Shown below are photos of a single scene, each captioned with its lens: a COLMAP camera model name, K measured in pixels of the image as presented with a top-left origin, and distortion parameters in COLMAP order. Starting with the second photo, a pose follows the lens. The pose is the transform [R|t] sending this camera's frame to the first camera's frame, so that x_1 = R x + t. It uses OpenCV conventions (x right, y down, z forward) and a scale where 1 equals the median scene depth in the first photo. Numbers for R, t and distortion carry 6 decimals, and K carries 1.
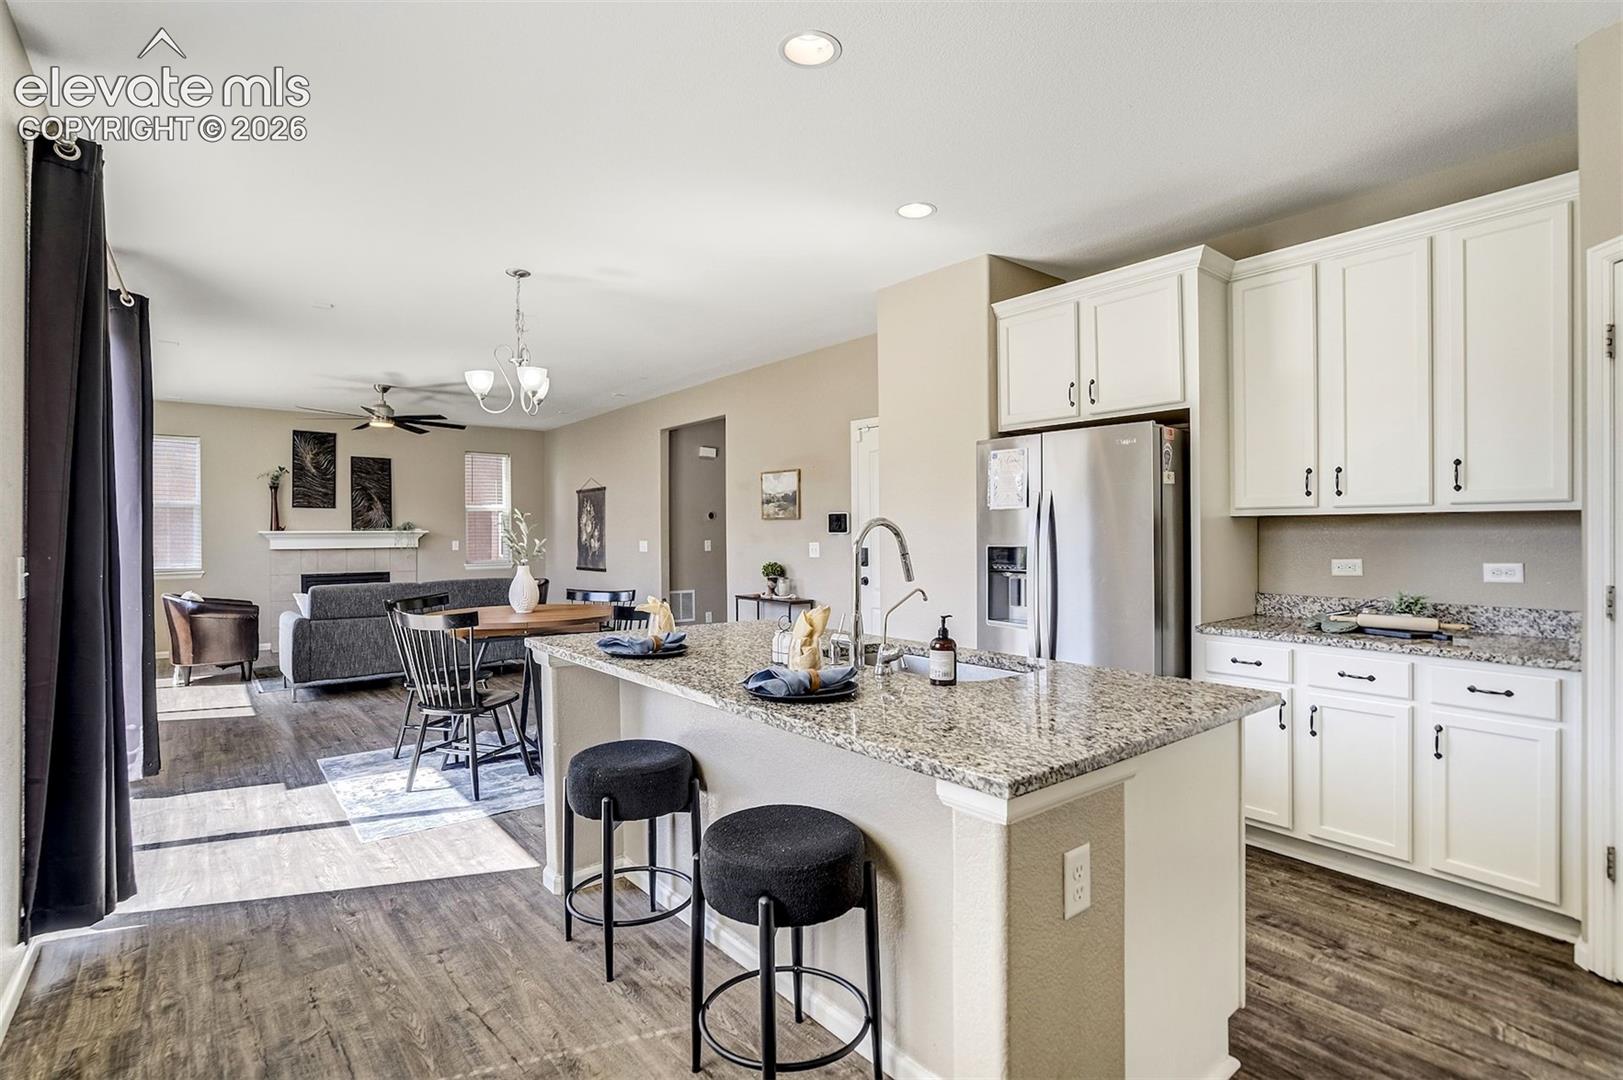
lens RADIAL K [[800.6, 0, 815.9], [0, 800.6, 530.6], [0, 0, 1]] dist [-0.003416, 0.000071]
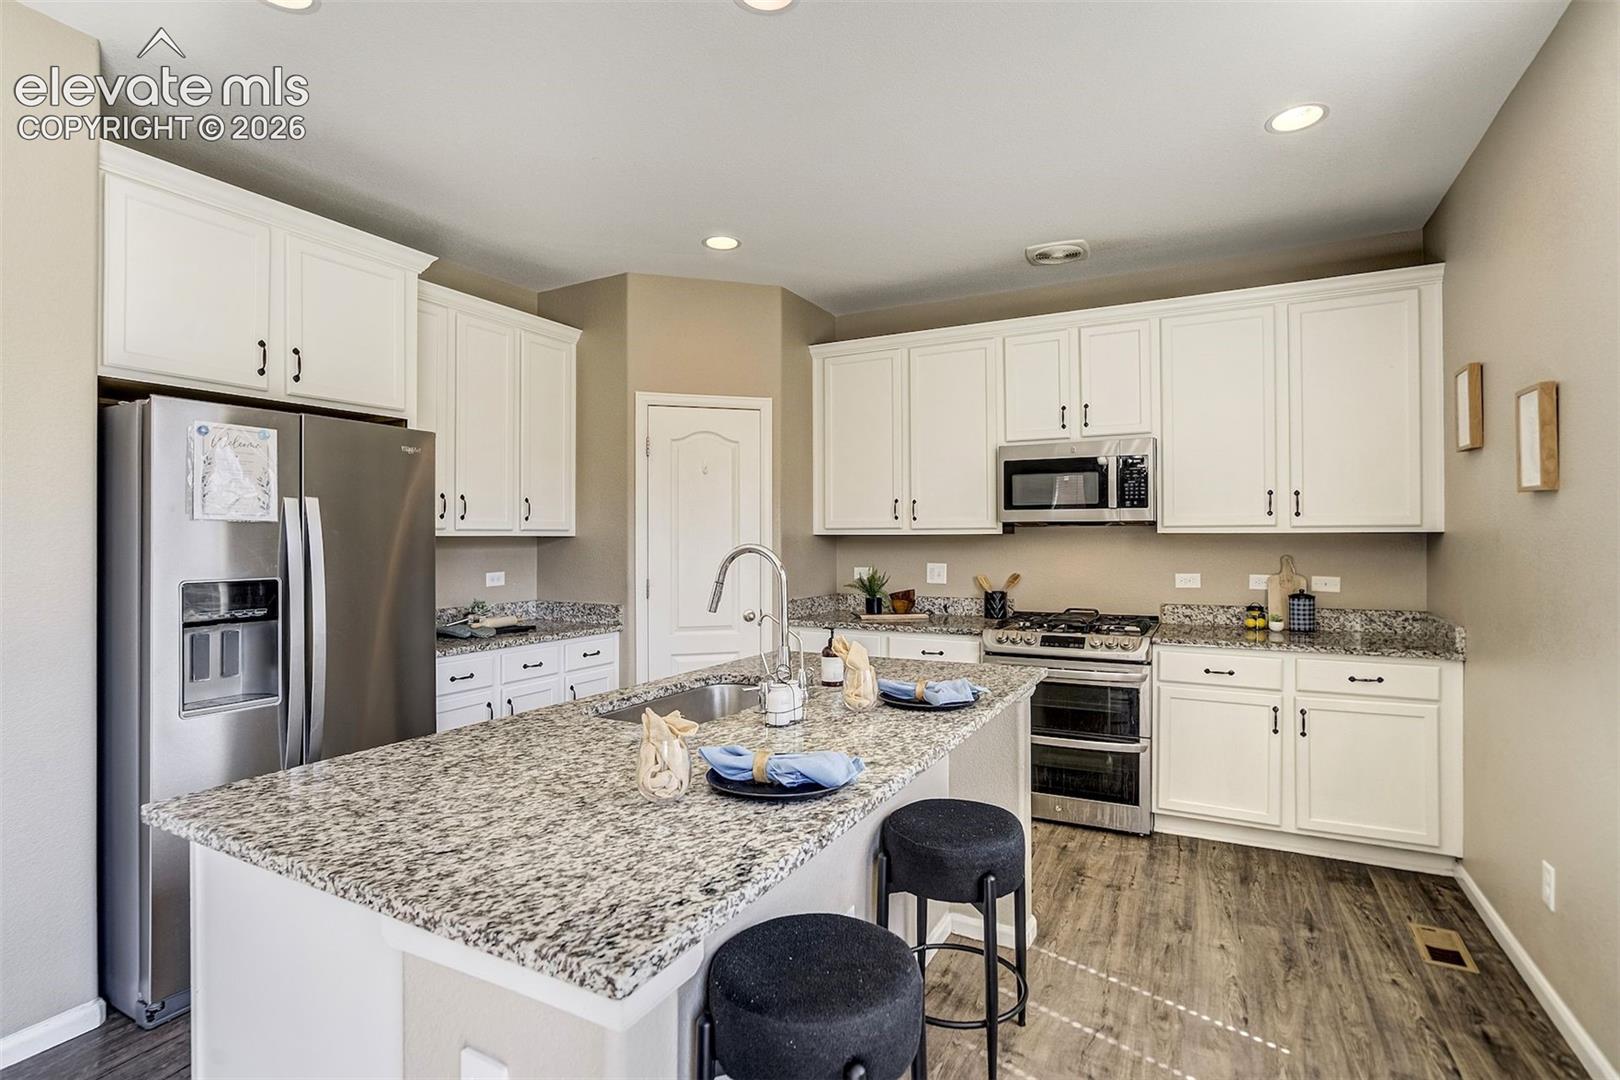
lens RADIAL K [[799.1, 0, 814.4], [0, 799.1, 530.6], [0, 0, 1]] dist [-0.003416, 0.000071]
pose [[-0.404420, 0.011752, 0.914498, -0.603763], [0.000559, 0.999920, -0.012602, -0.013513], [-0.914573, -0.004585, -0.404394, 0.998652]]
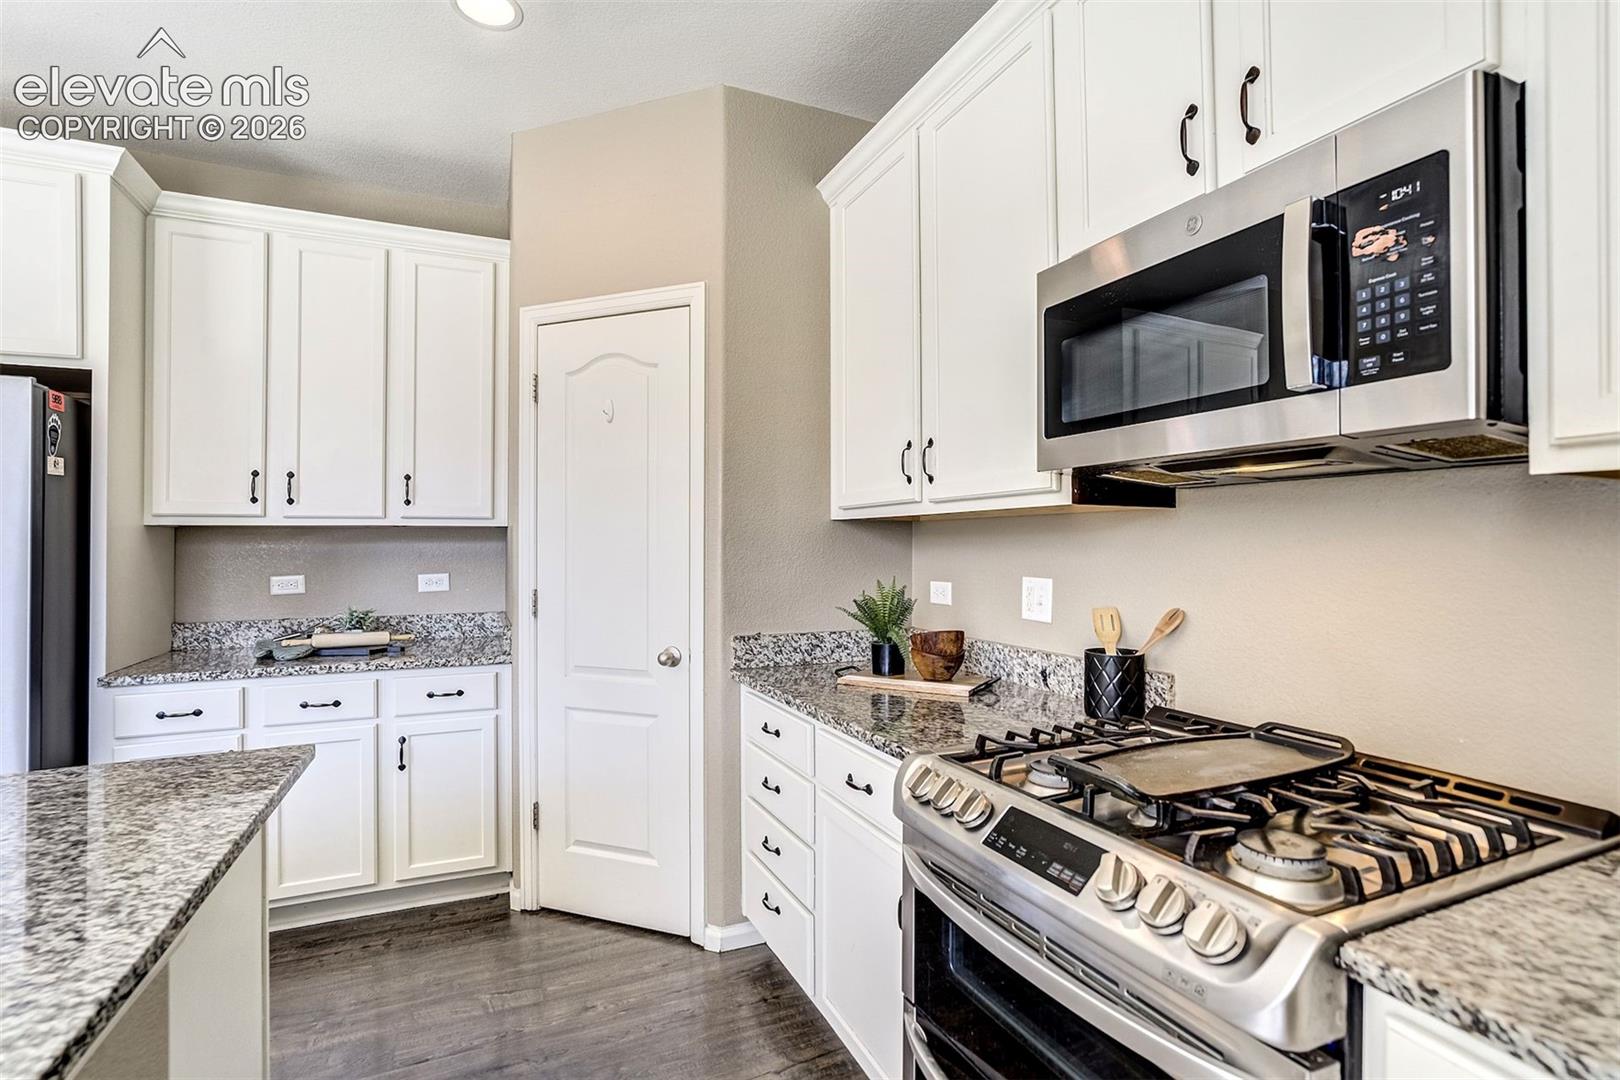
lens RADIAL K [[781.7, 0, 822.5], [0, 781.7, 544.1], [0, 0, 1]] dist [-0.001525, 0.000322]
pose [[0.247837, 0.000323, 0.968802, -0.039296], [-0.000235, 1.000000, -0.000273, 0.000111], [-0.968802, -0.000160, 0.247837, 0.209057]]
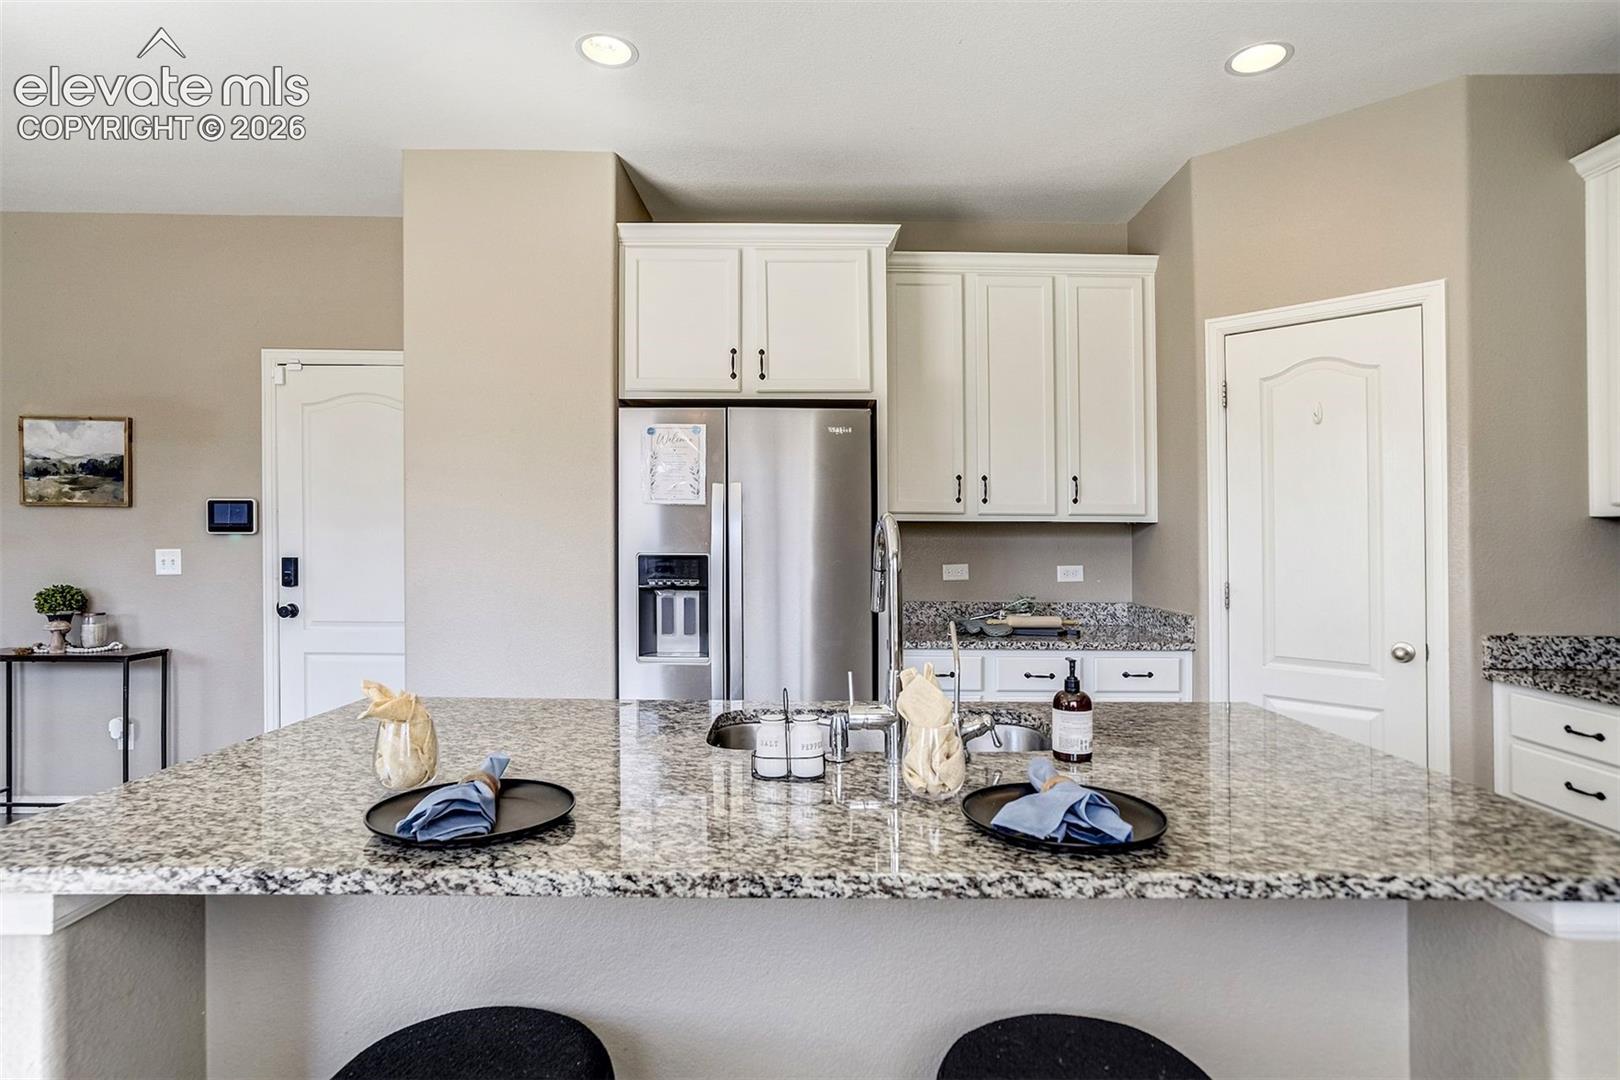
lens RADIAL K [[872.6, 0, 817.2], [0, 872.6, 539.1], [0, 0, 1]] dist [-0.040210, 0.030556]
pose [[0.620102, 0.005866, 0.784499, -0.368706], [-0.011347, 0.999935, 0.001493, 0.003047], [-0.784439, -0.009827, 0.620128, 0.468311]]
